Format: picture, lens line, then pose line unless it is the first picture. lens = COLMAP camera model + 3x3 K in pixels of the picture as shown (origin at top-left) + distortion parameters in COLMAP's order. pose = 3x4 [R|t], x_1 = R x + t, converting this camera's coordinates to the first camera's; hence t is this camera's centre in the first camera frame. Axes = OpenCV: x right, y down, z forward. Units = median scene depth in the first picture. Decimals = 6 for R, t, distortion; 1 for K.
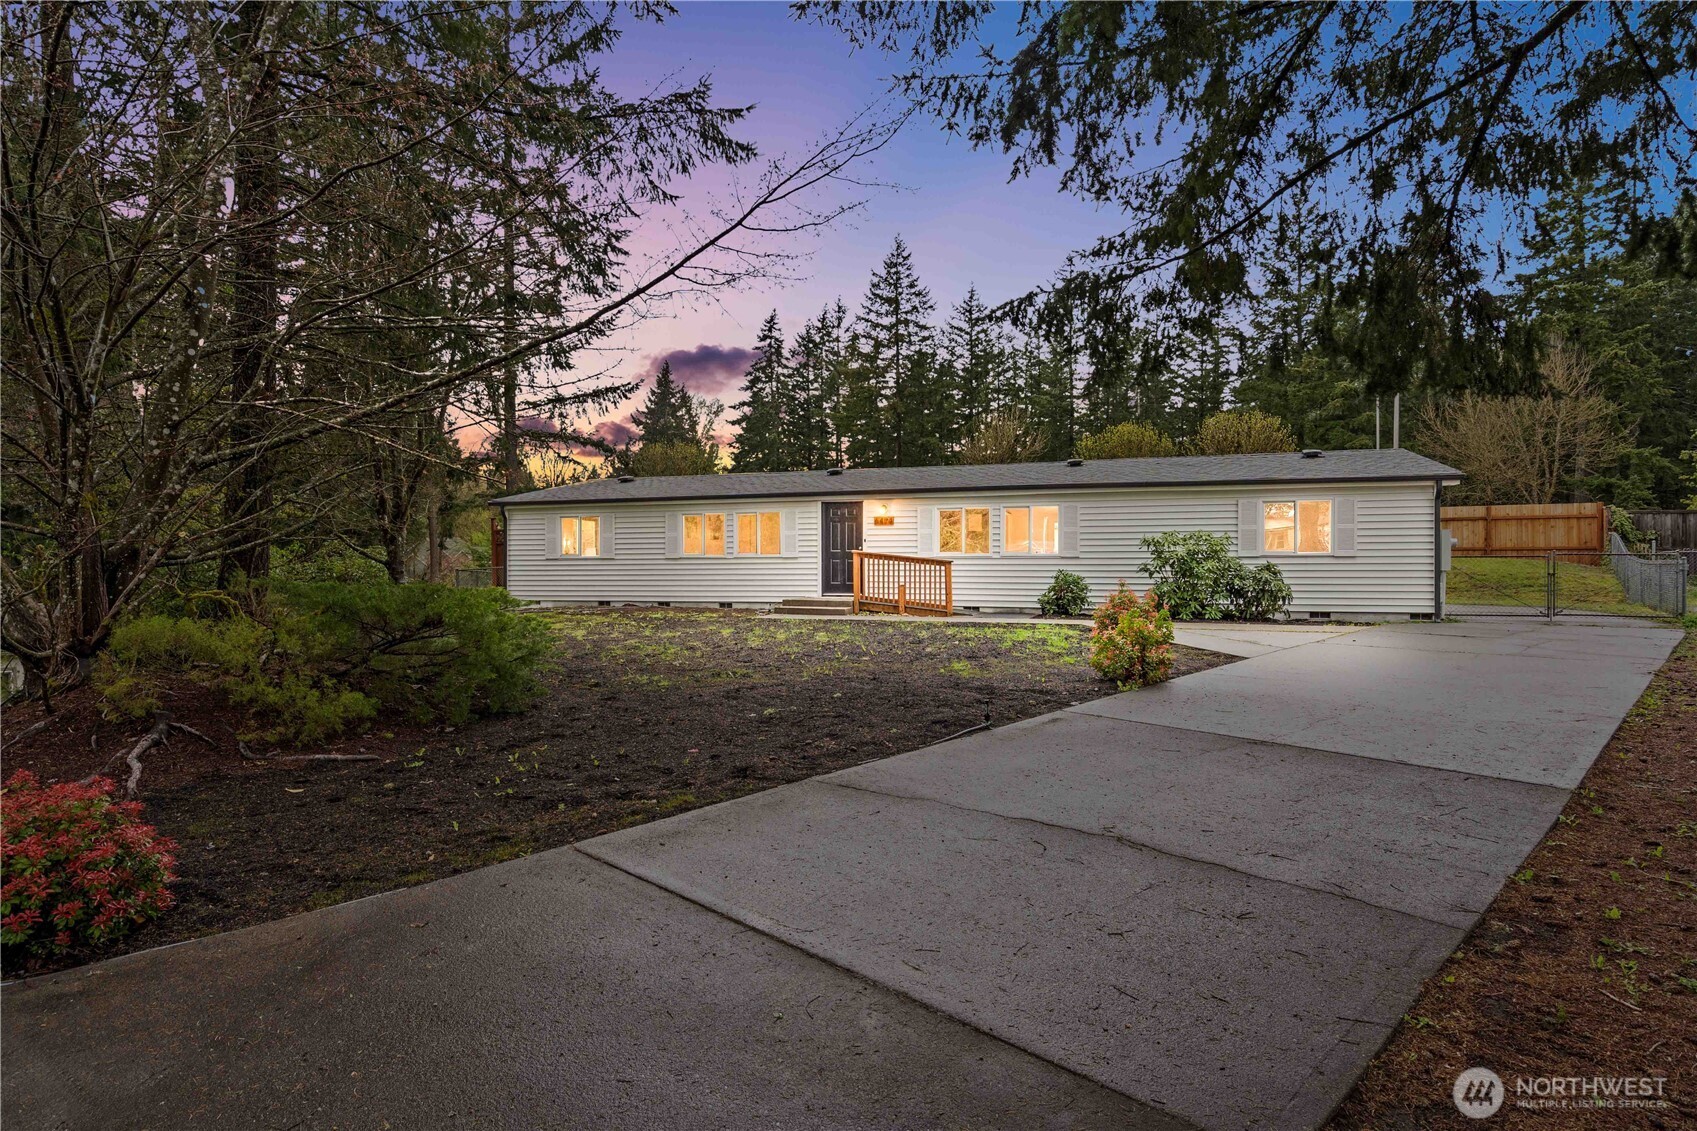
lens RADIAL K [[930.5, 0, 848.5], [0, 930.5, 565.5], [0, 0, 1]] dist [-0.000423, 0.001145]
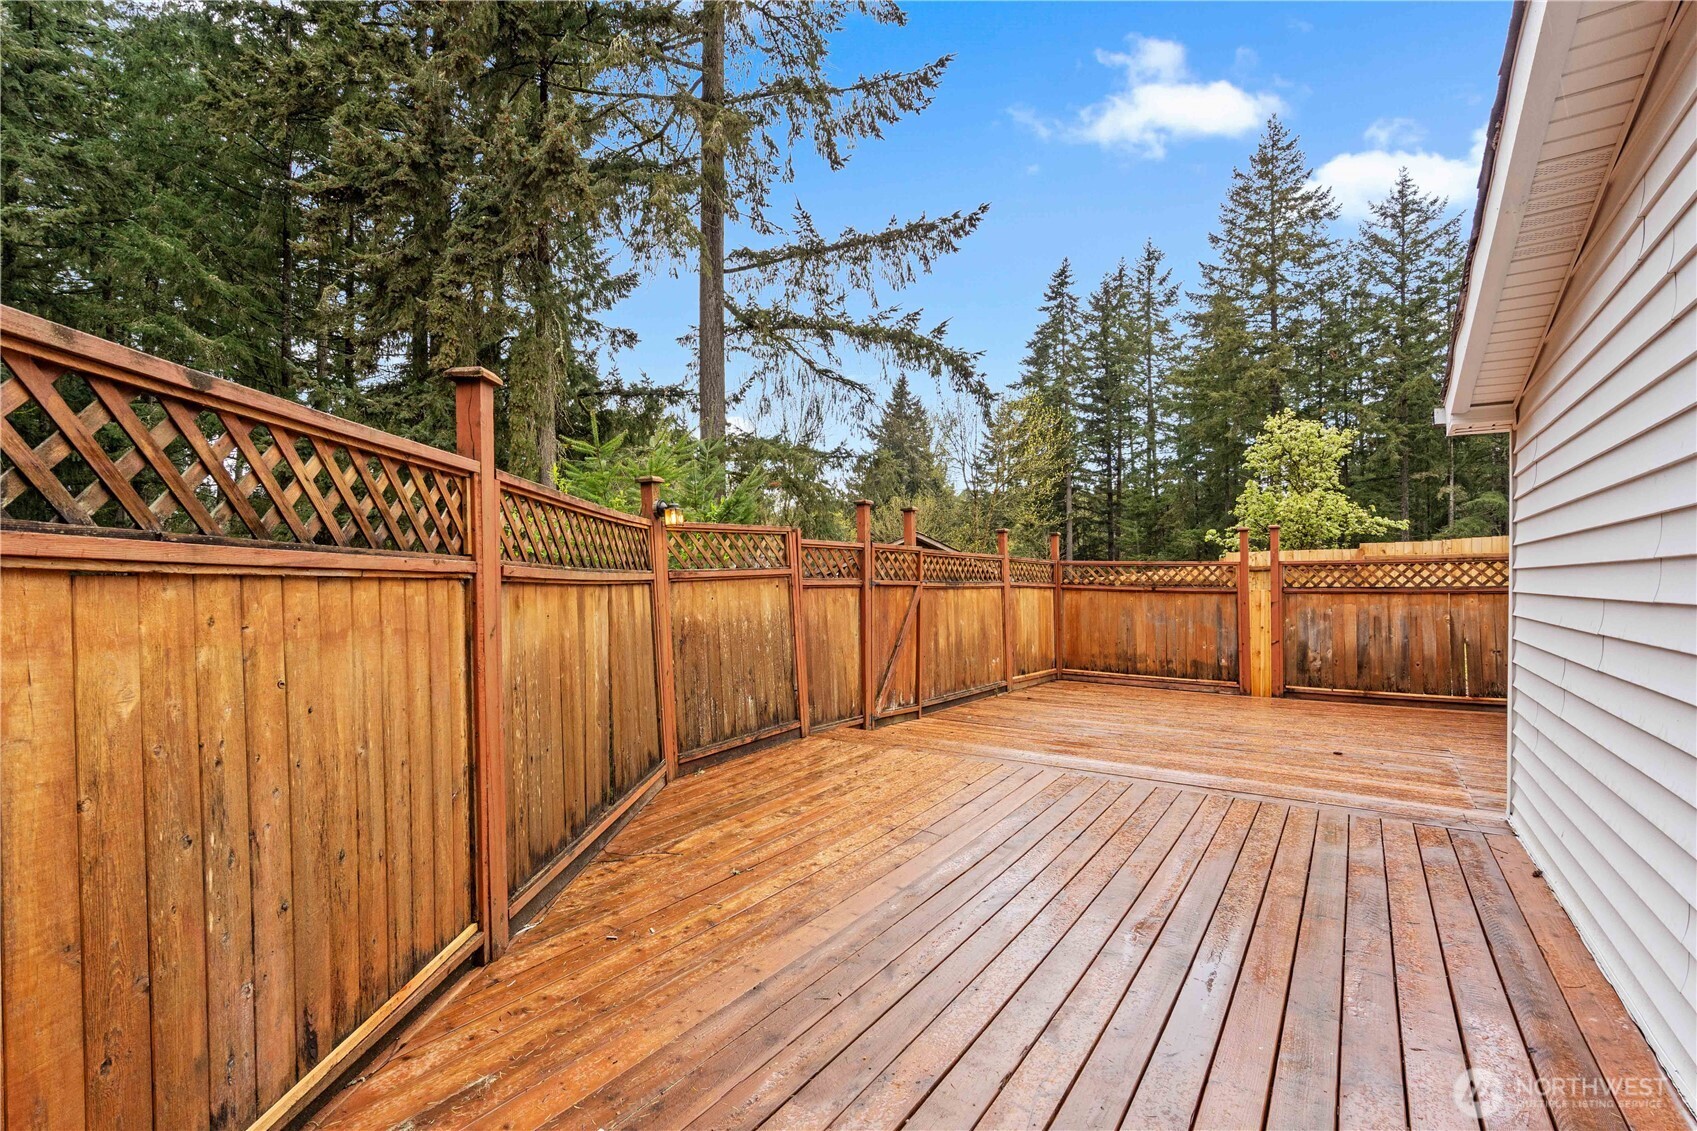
lens RADIAL K [[794.9, 0, 848.5], [0, 794.9, 565.5], [0, 0, 1]] dist [0.002650, 0.000172]
pose [[0.973119, 0.007304, -0.230189, -0.195391], [-0.010918, 0.999836, -0.014429, -0.013545], [0.230046, 0.016554, 0.973039, 0.601530]]
